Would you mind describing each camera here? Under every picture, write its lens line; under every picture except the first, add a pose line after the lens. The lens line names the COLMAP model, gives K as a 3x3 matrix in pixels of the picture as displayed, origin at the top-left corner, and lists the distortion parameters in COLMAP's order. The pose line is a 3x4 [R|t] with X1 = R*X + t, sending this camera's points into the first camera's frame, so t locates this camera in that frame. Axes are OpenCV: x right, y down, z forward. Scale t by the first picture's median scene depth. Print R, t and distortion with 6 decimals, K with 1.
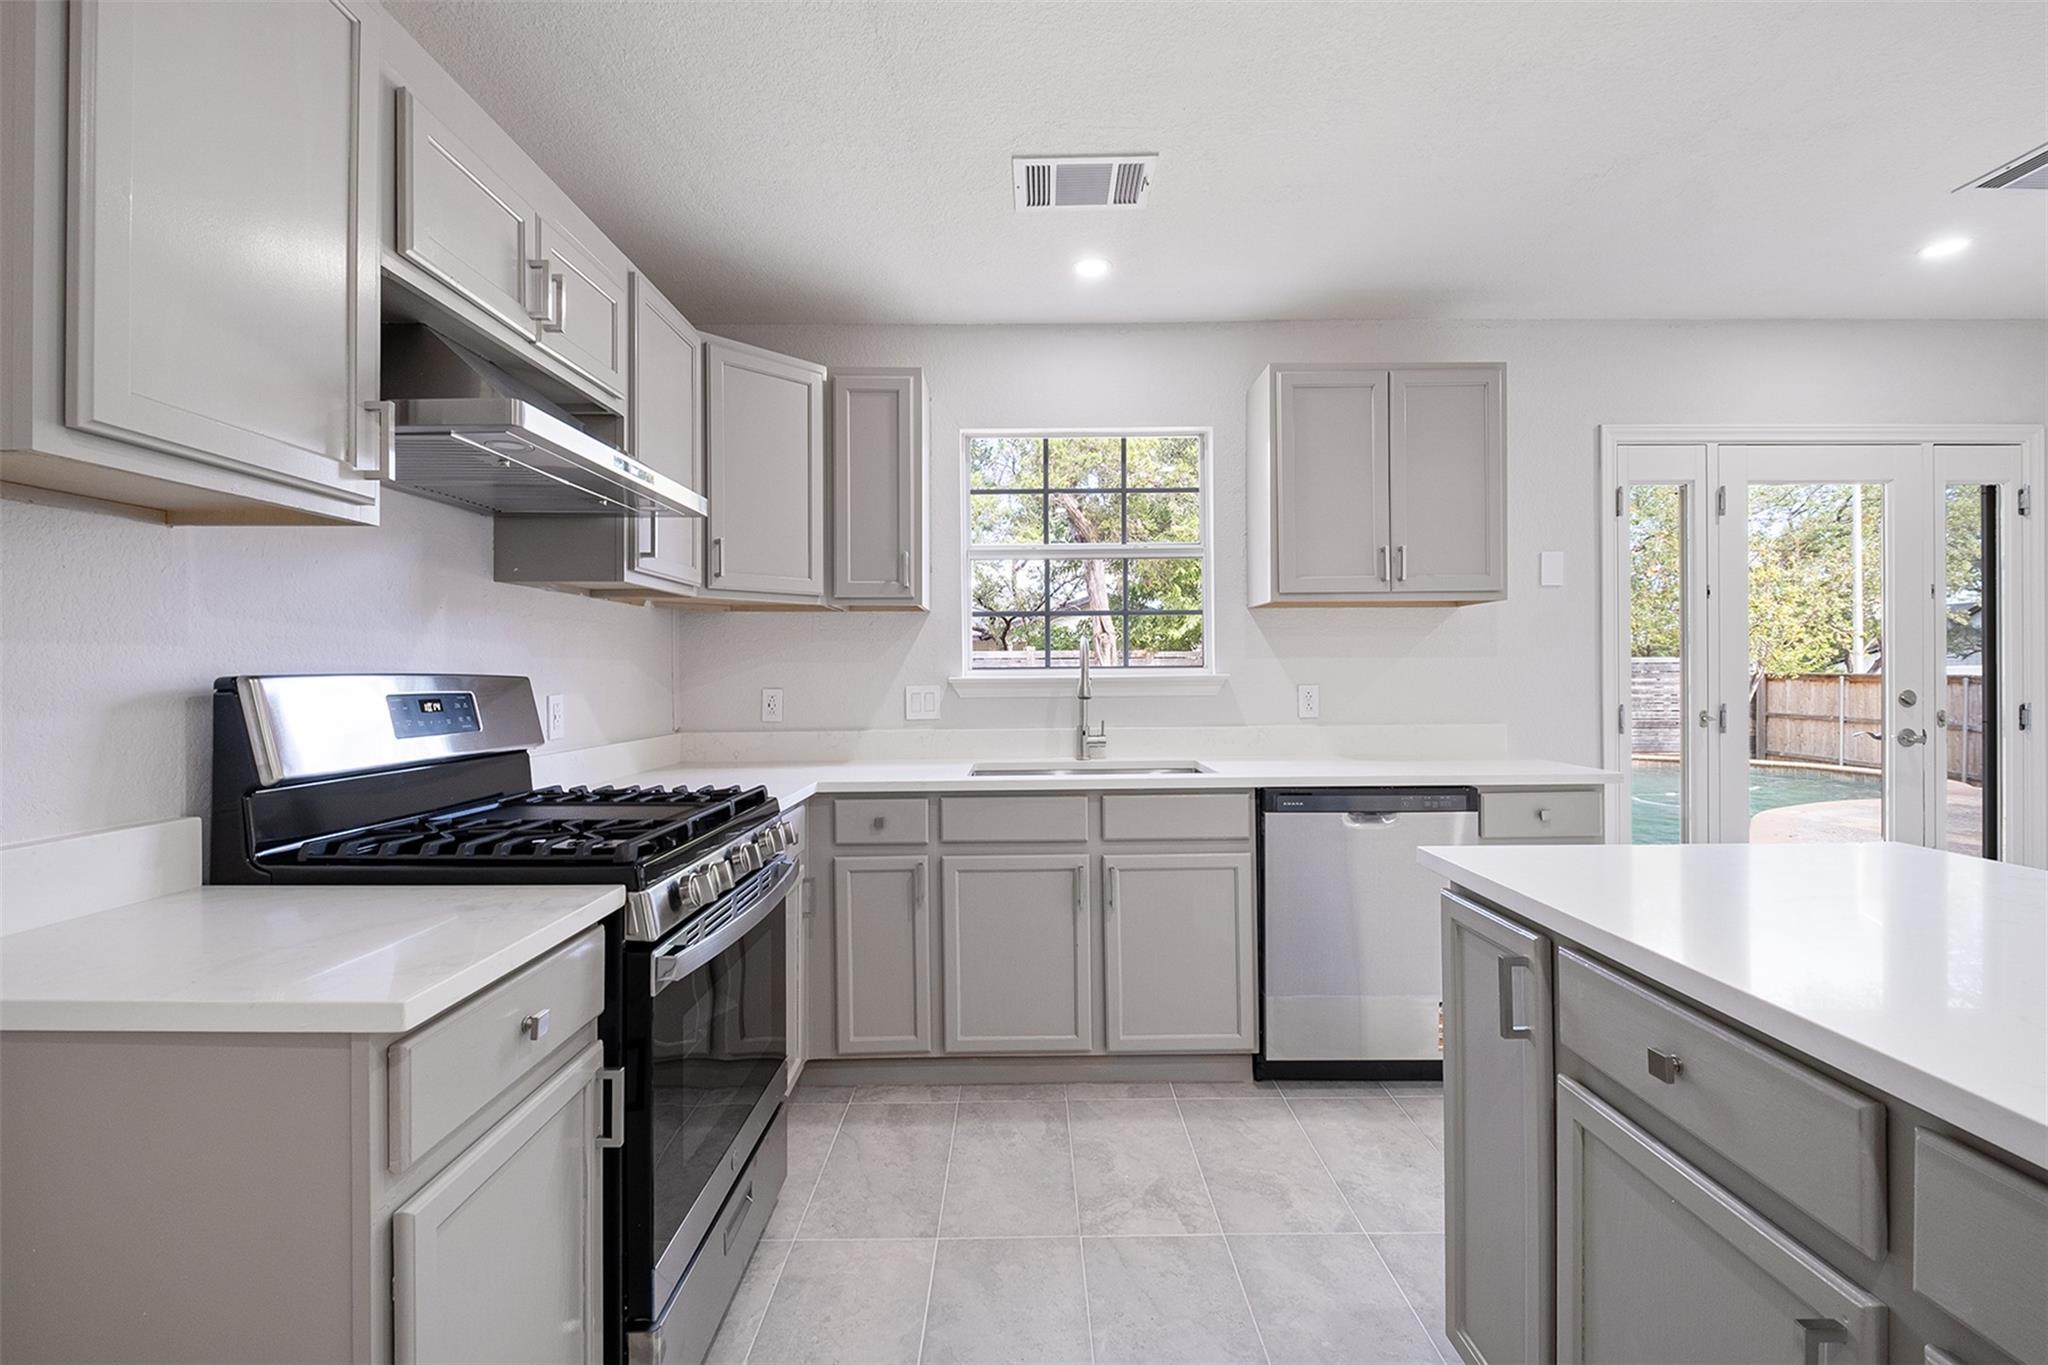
lens RADIAL K [[883.7, 0, 1025.4], [0, 883.7, 679.2], [0, 0, 1]] dist [-0.000492, -0.000117]
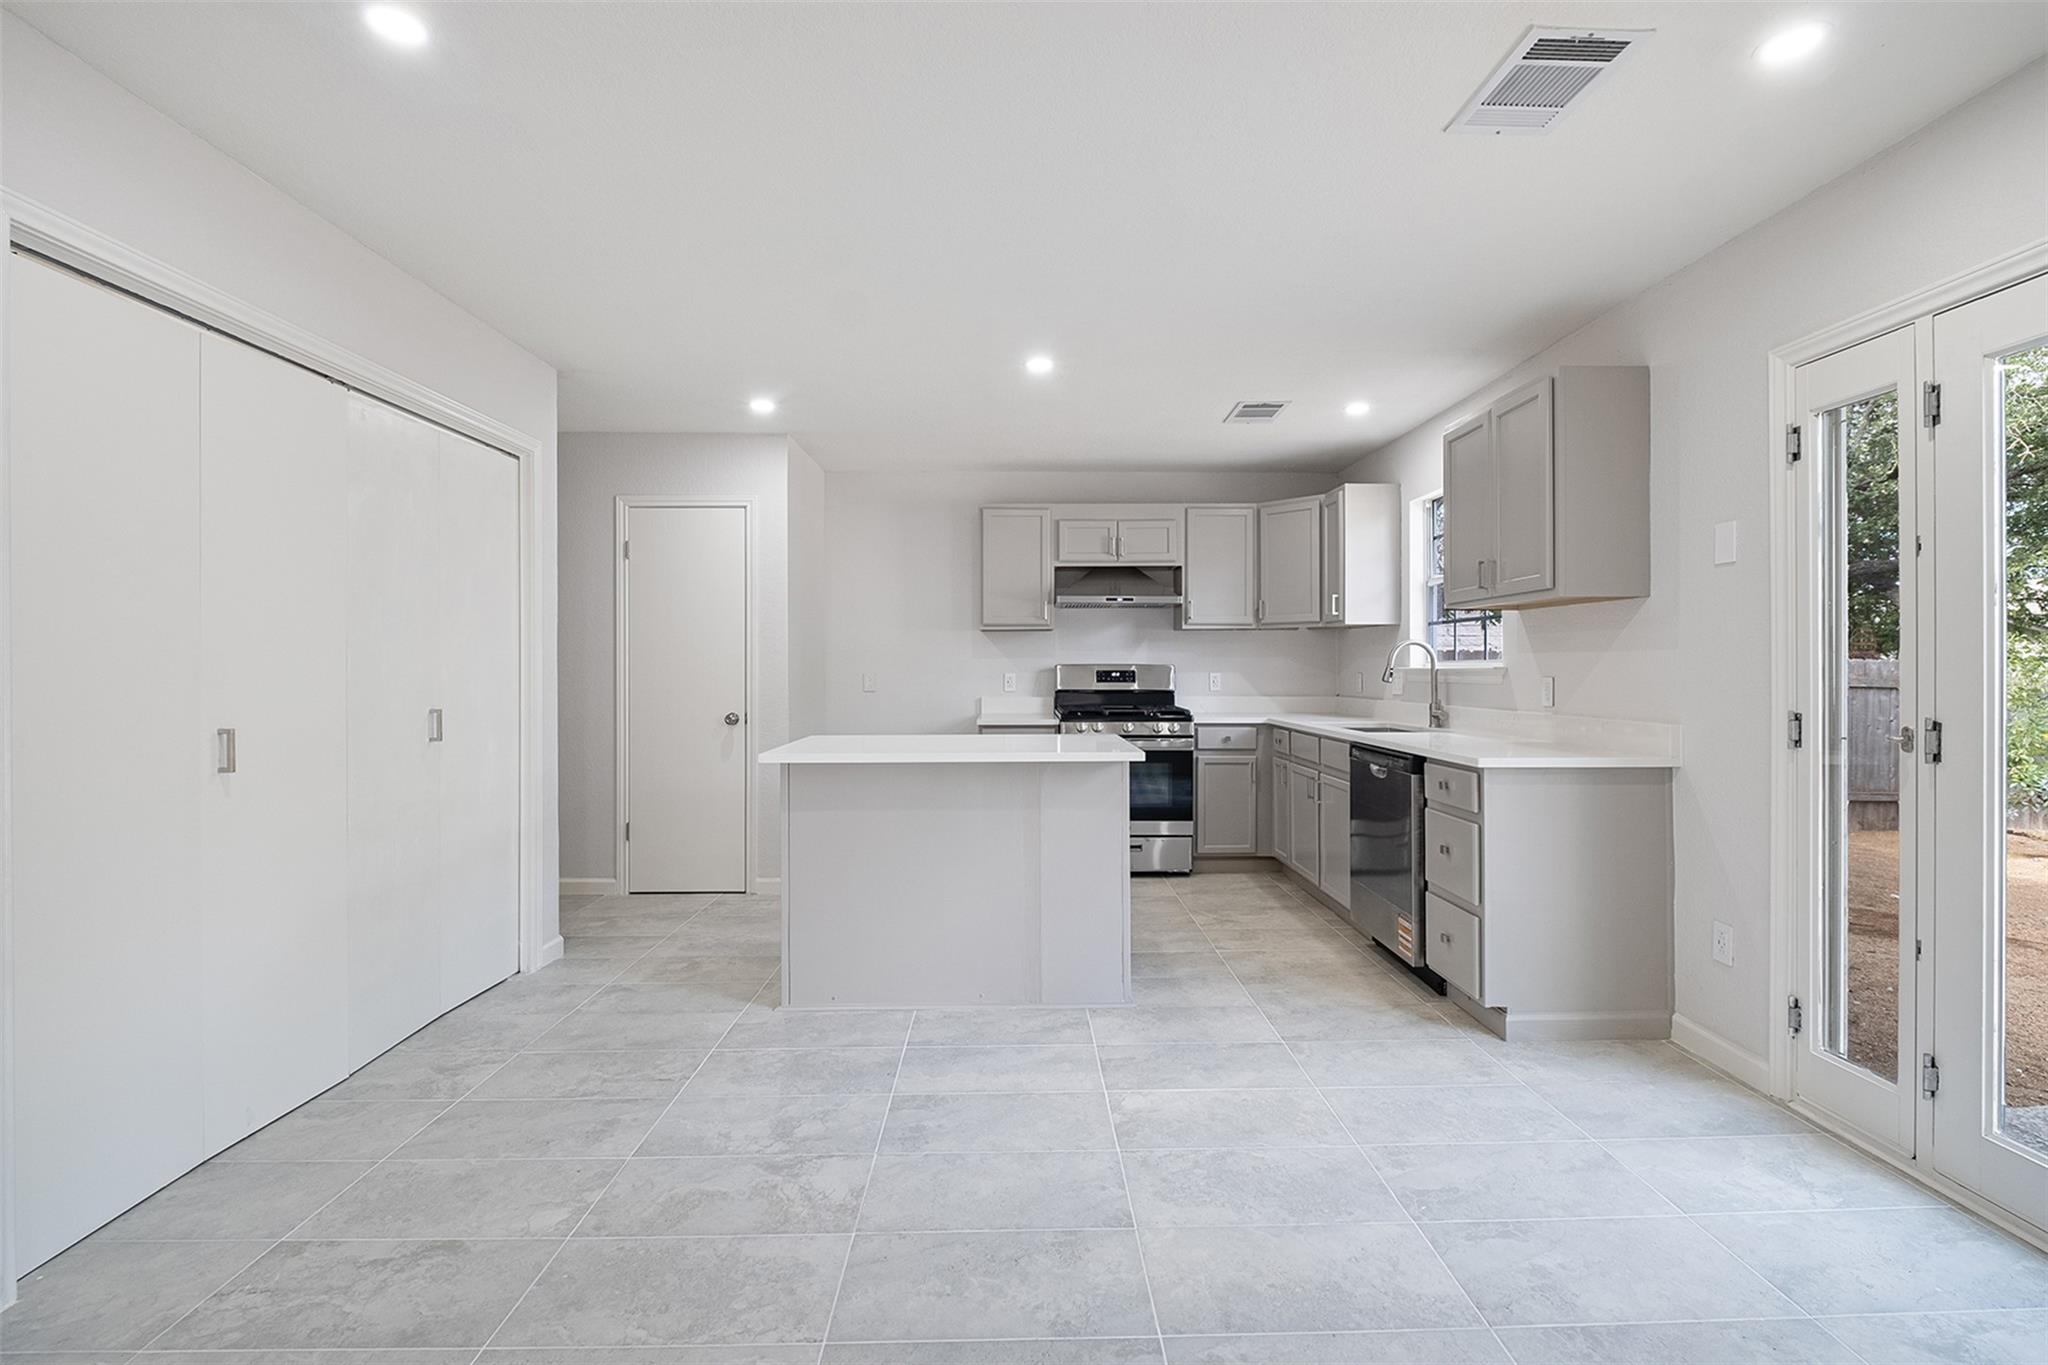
lens RADIAL K [[883.7, 0, 1026.2], [0, 883.7, 669.1], [0, 0, 1]] dist [-0.000492, -0.000117]
pose [[0.019413, 0.011085, -0.999750, 2.092698], [-0.003234, 0.999934, 0.011024, -0.018468], [0.999806, 0.003020, 0.019447, 0.478554]]
